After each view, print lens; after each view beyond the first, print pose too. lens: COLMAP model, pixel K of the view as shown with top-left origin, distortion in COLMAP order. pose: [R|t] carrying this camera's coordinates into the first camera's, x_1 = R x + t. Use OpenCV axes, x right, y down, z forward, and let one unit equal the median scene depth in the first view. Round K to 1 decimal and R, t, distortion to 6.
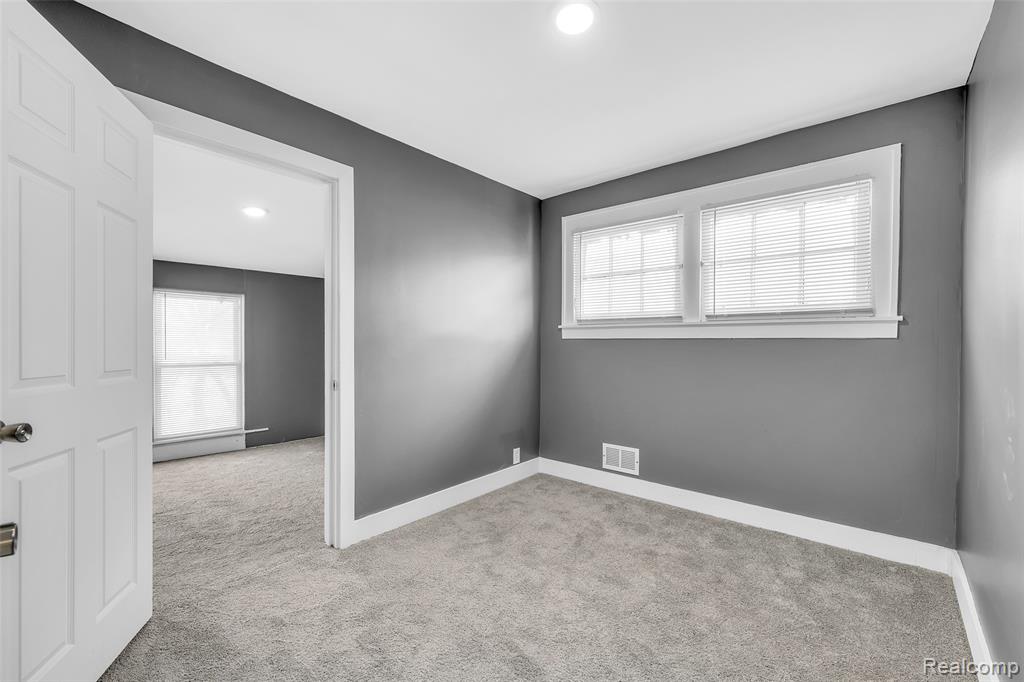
lens RADIAL K [[415.1, 0, 516.8], [0, 415.1, 349.3], [0, 0, 1]] dist [-0.000325, 0.000378]
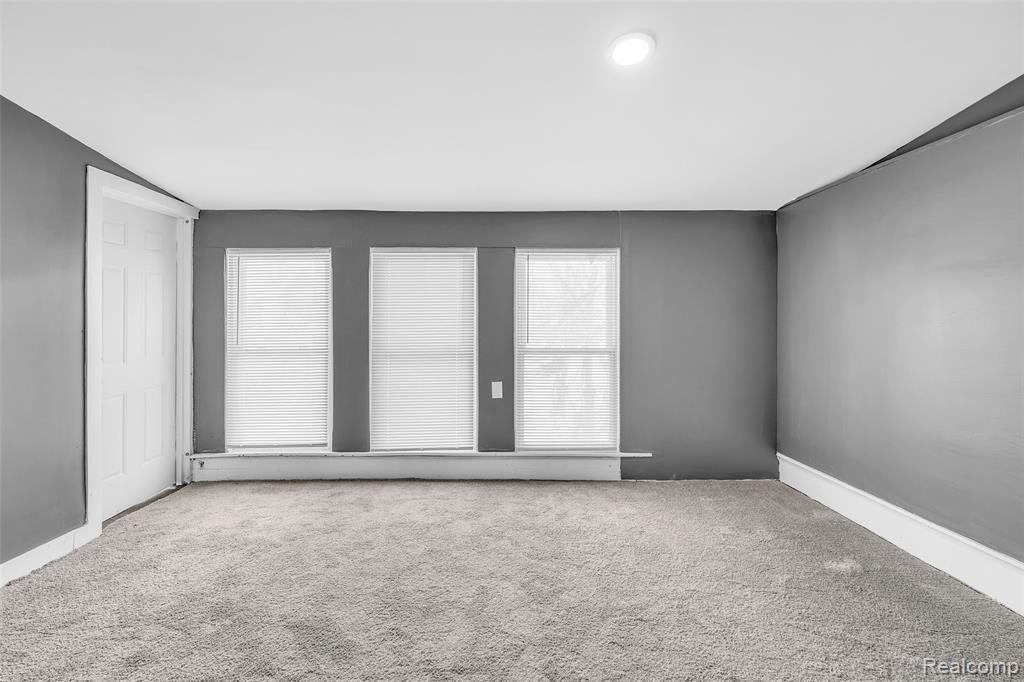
lens RADIAL K [[415.1, 0, 514.3], [0, 415.1, 314.8], [0, 0, 1]] dist [-0.000325, 0.000378]
pose [[0.658743, -0.001501, -0.752367, -0.077547], [-0.002911, 0.999985, -0.004543, -0.006022], [0.752363, 0.005183, 0.658729, 0.126302]]
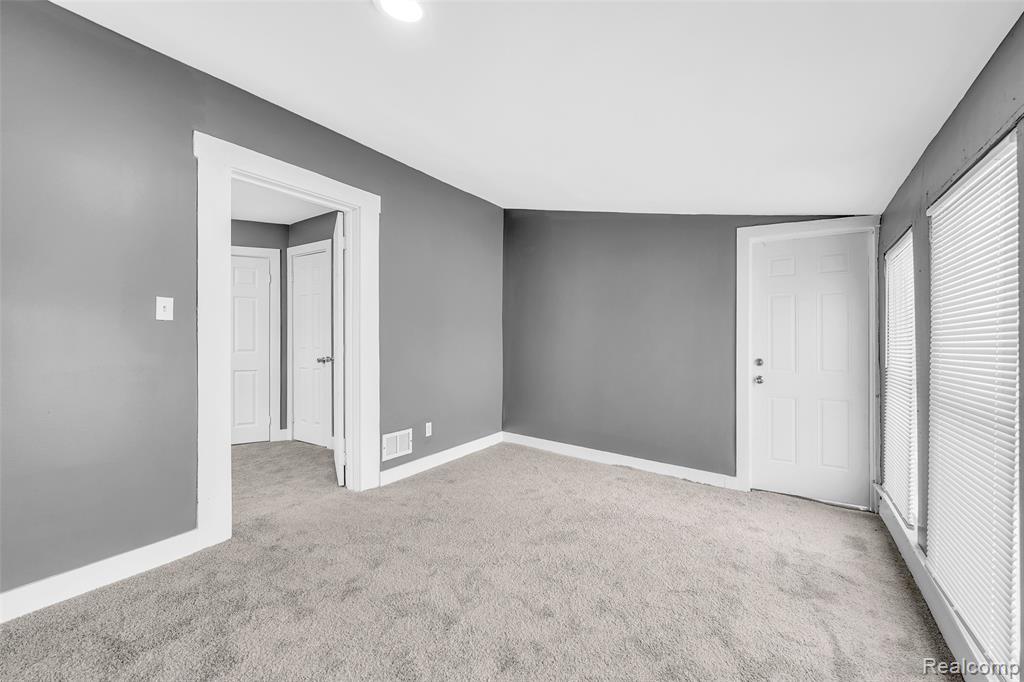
lens RADIAL K [[415.1, 0, 512.6], [0, 415.1, 340.2], [0, 0, 1]] dist [-0.000325, 0.000378]
pose [[-0.991321, -0.002218, -0.131446, -0.146142], [-0.002784, 0.999988, 0.004125, -0.002699], [0.131436, 0.004455, -0.991315, 0.303733]]
